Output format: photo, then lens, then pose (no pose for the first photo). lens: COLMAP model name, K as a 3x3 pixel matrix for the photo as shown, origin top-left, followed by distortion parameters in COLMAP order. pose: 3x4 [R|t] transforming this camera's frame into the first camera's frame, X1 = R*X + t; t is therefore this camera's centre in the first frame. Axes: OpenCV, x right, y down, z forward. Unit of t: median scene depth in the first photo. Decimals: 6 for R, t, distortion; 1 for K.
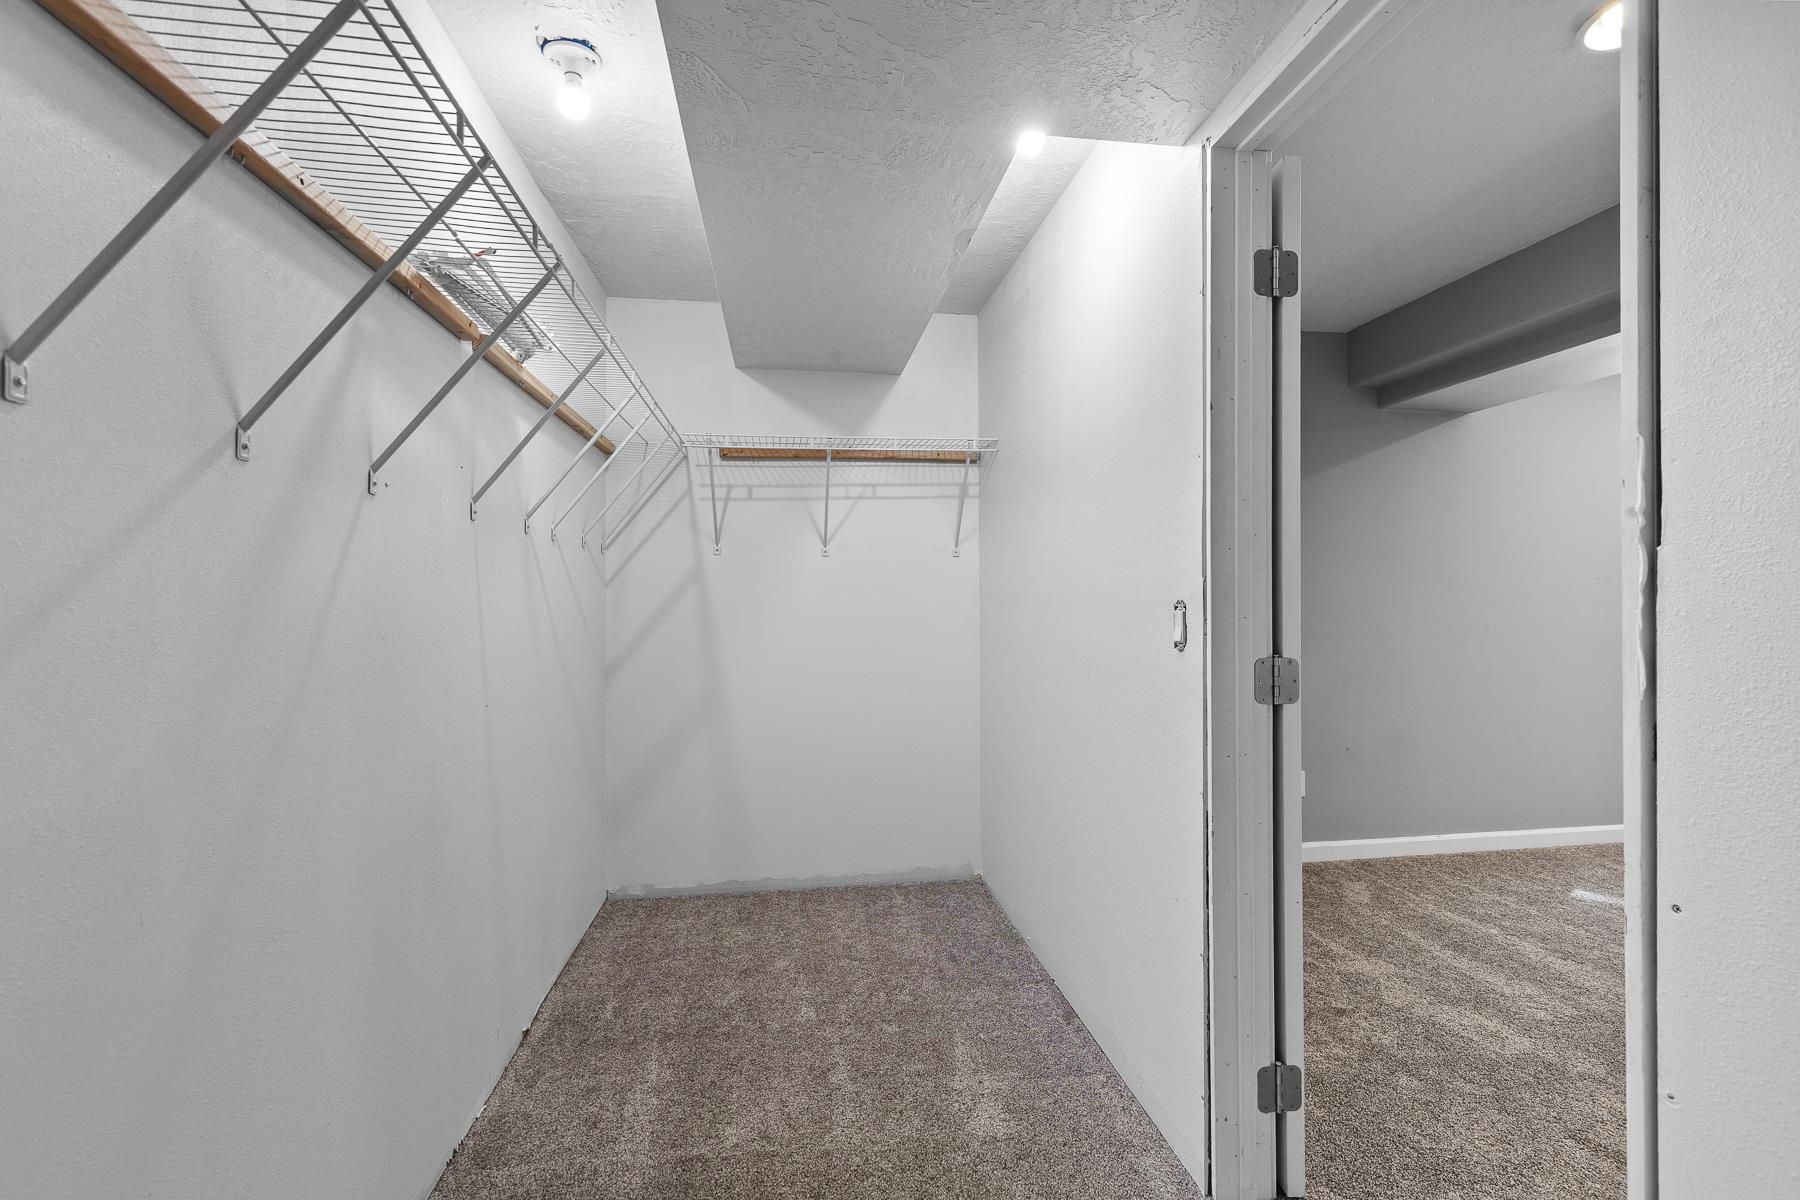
lens RADIAL K [[819.7, 0, 911.9], [0, 819.7, 594.4], [0, 0, 1]] dist [0.009170, -0.001320]
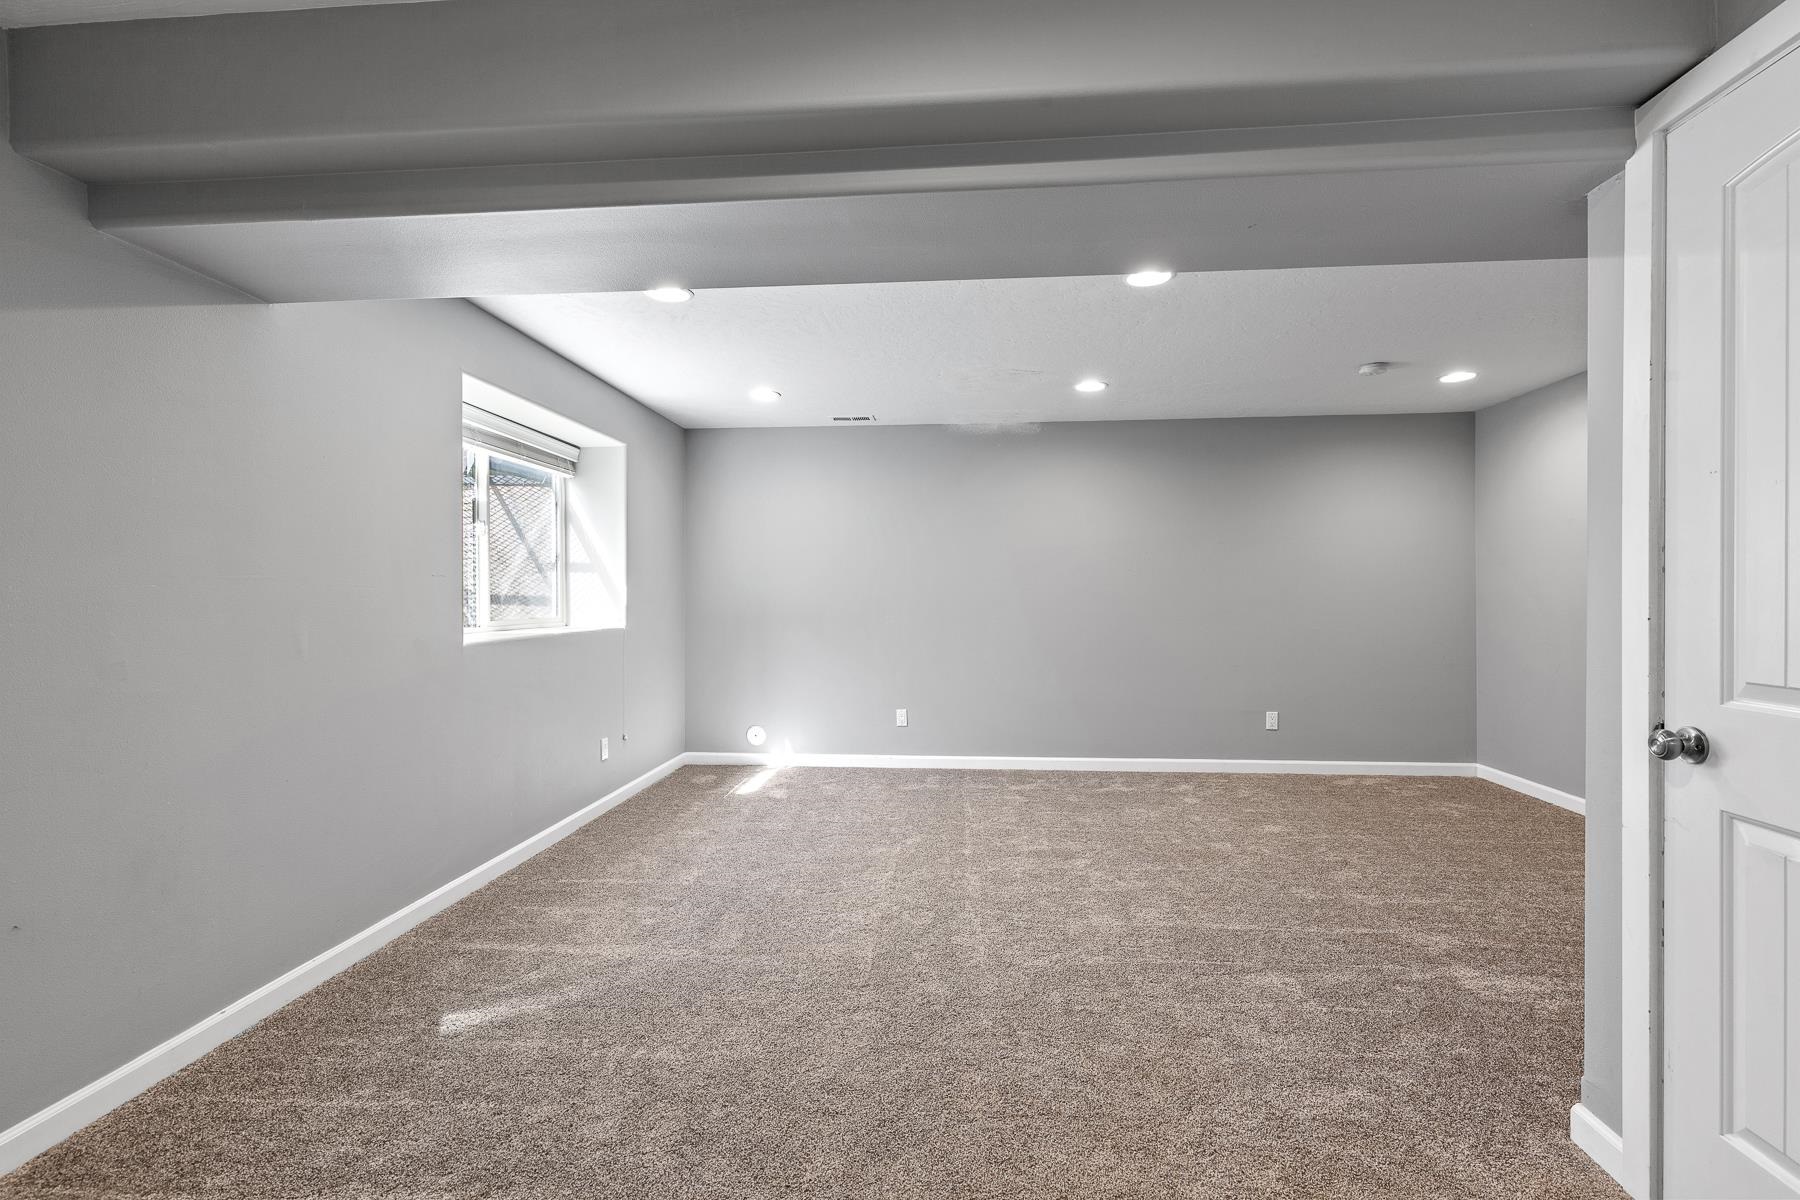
lens RADIAL K [[819.7, 0, 907.6], [0, 819.7, 598.5], [0, 0, 1]] dist [0.009170, -0.001320]
pose [[0.252027, -0.003441, 0.967714, 0.225131], [0.004892, 0.999985, 0.002282, 0.003397], [-0.967708, 0.004159, 0.252040, 0.433788]]
